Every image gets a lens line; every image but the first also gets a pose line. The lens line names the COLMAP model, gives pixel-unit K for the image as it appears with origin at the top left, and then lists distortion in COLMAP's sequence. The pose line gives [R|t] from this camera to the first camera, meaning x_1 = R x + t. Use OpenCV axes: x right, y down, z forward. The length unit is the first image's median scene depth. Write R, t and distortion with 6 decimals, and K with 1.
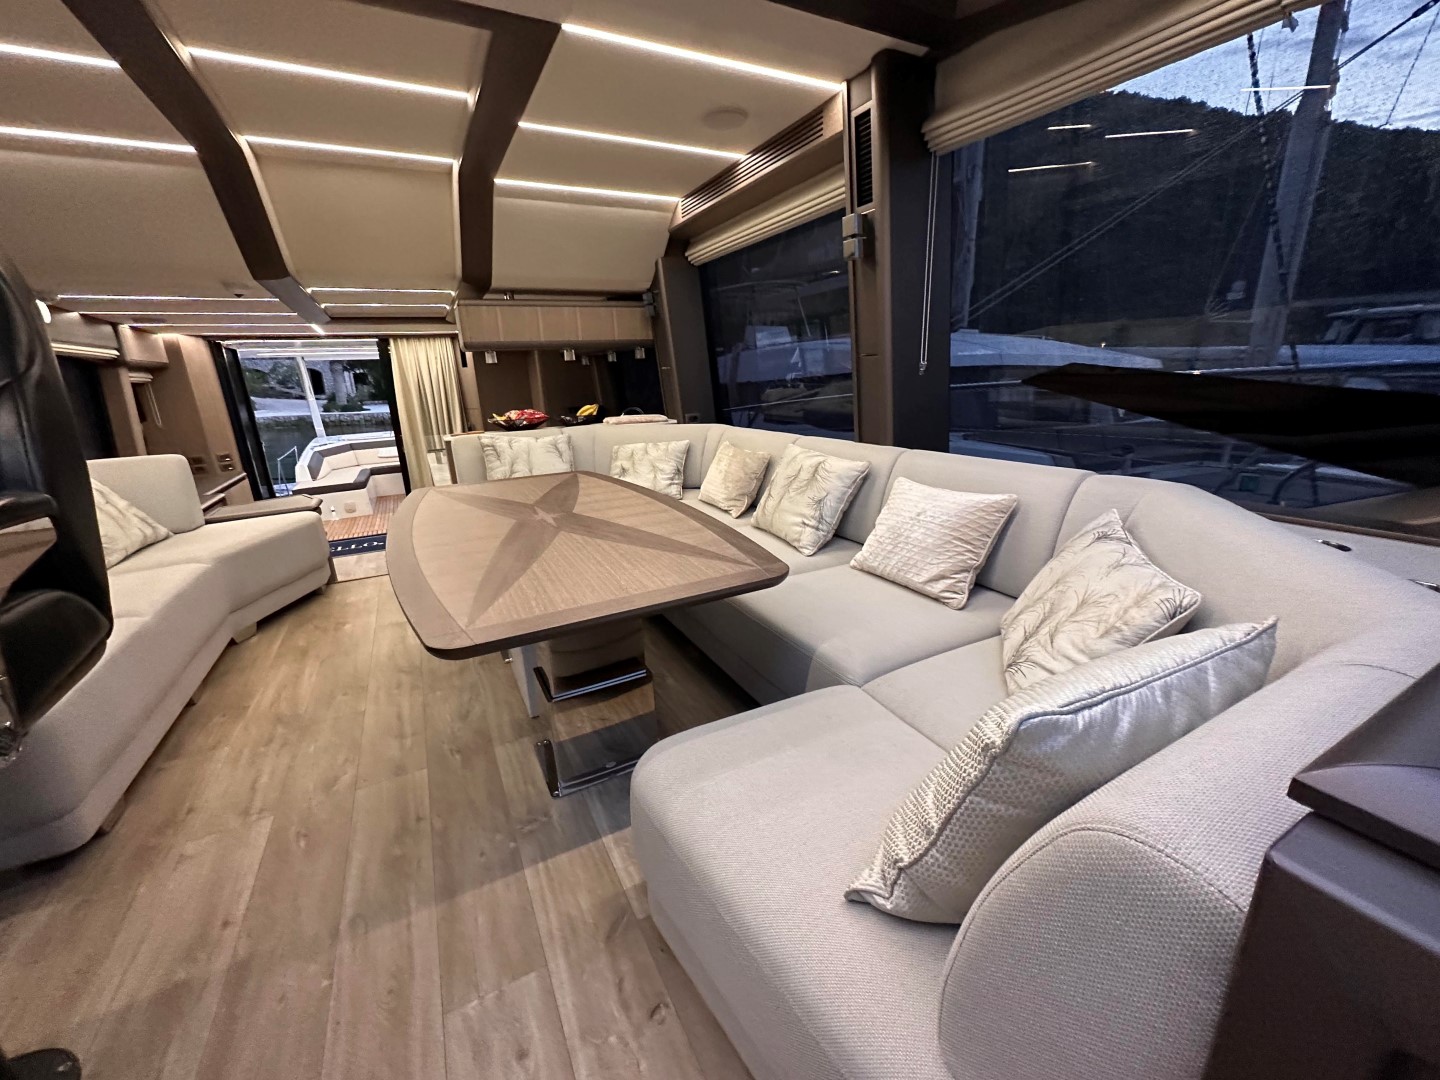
lens RADIAL K [[576.6, 0, 721.7], [0, 576.6, 541.6], [0, 0, 1]] dist [-0.003083, 0.000942]
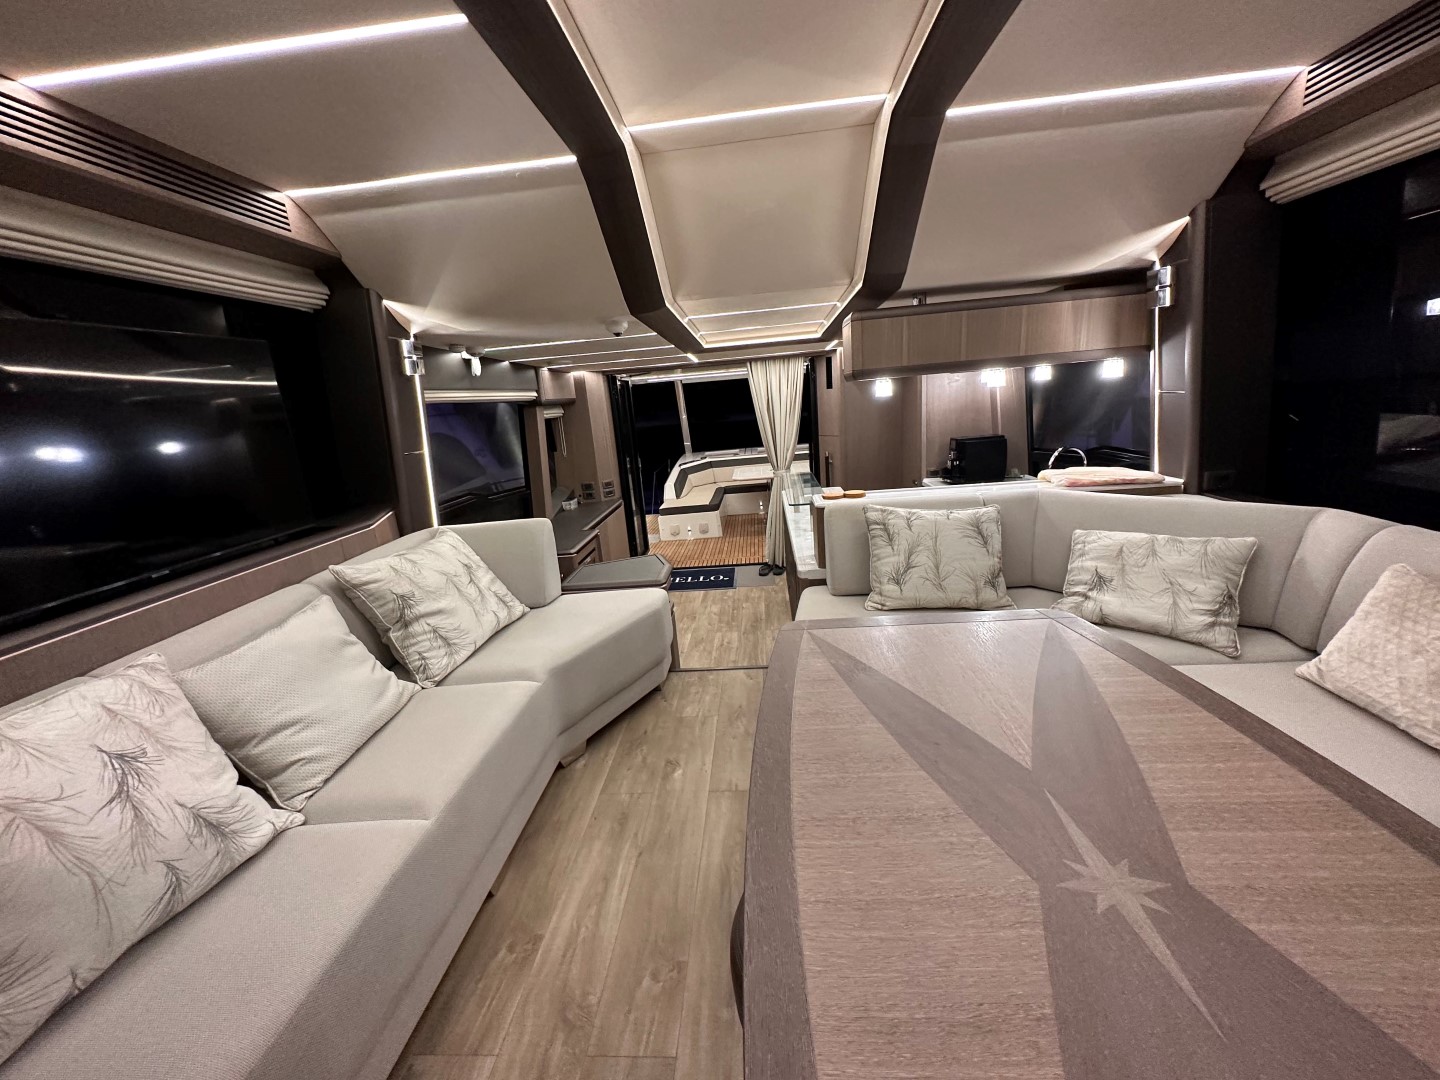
lens RADIAL K [[576.6, 0, 717.9], [0, 576.6, 540.1], [0, 0, 1]] dist [-0.003083, 0.000942]
pose [[0.849623, 0.099519, -0.517917, -0.201468], [-0.101750, 0.994516, 0.024182, -0.138313], [0.517483, 0.032152, 0.855089, 0.306072]]
